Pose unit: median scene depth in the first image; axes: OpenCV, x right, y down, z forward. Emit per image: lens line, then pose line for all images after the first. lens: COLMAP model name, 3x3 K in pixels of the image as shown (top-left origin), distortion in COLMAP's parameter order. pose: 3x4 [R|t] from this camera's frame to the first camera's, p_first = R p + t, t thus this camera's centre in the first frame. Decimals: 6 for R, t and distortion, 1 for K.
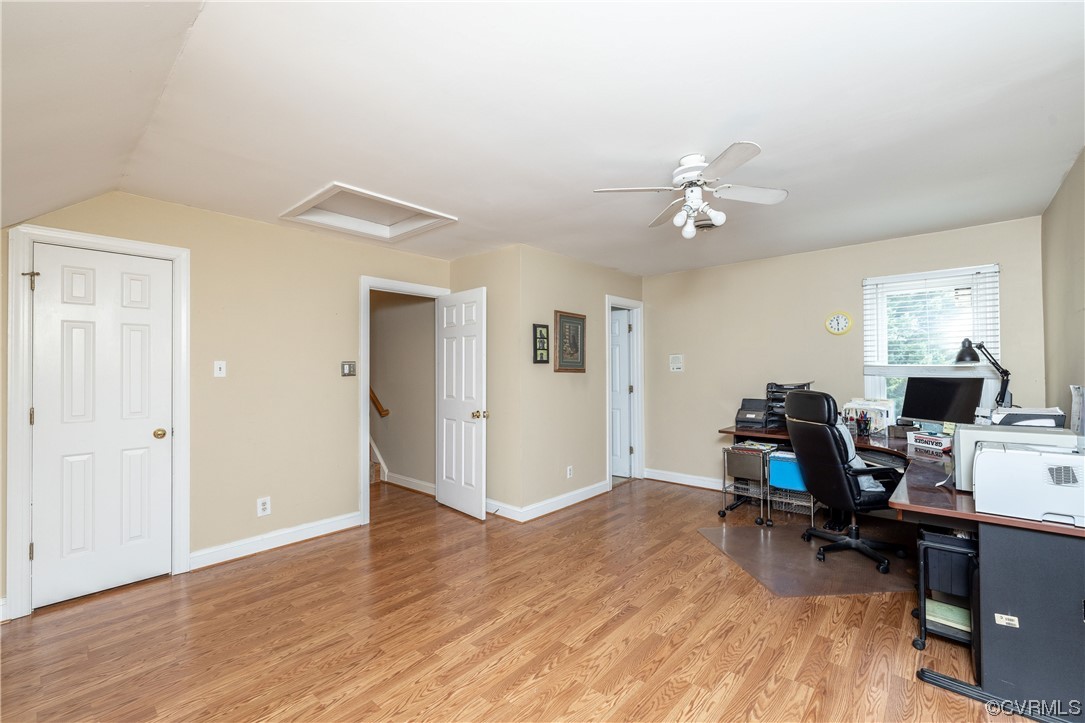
lens RADIAL K [[464.3, 0, 536.1], [0, 464.3, 363.5], [0, 0, 1]] dist [-0.002650, 0.000771]
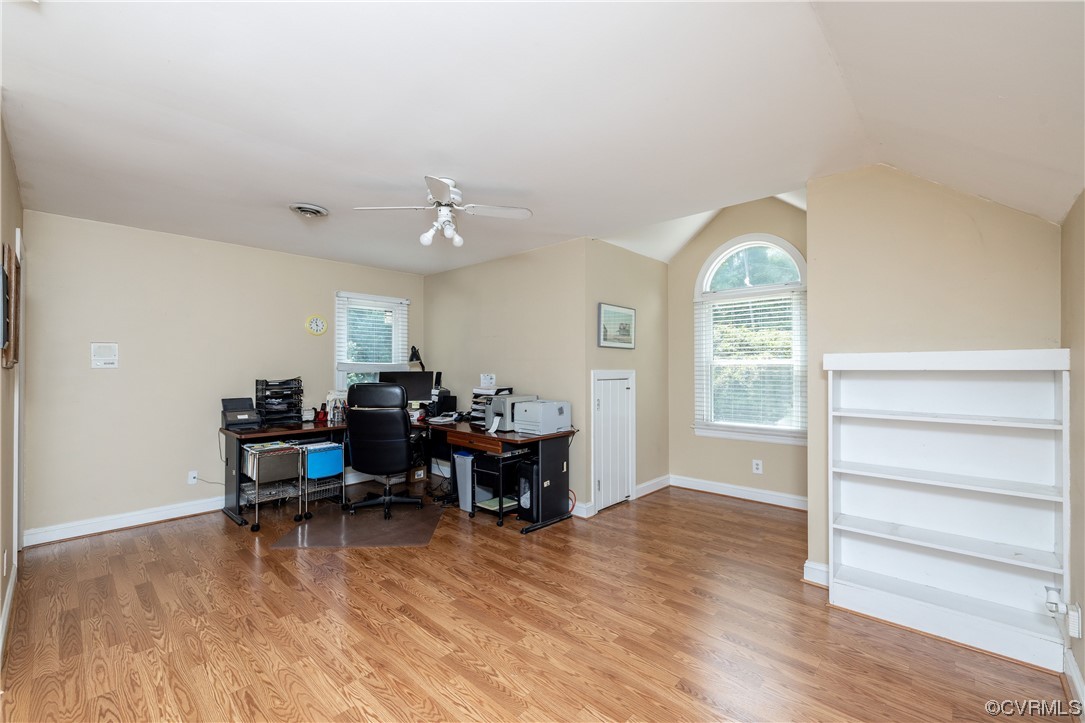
lens RADIAL K [[464.3, 0, 550.7], [0, 464.3, 365.6], [0, 0, 1]] dist [-0.002650, 0.000771]
pose [[-0.011703, 0.008849, 0.999892, -0.738023], [-0.012057, 0.999887, -0.008990, 0.022747], [-0.999859, -0.012161, -0.011595, 0.676169]]
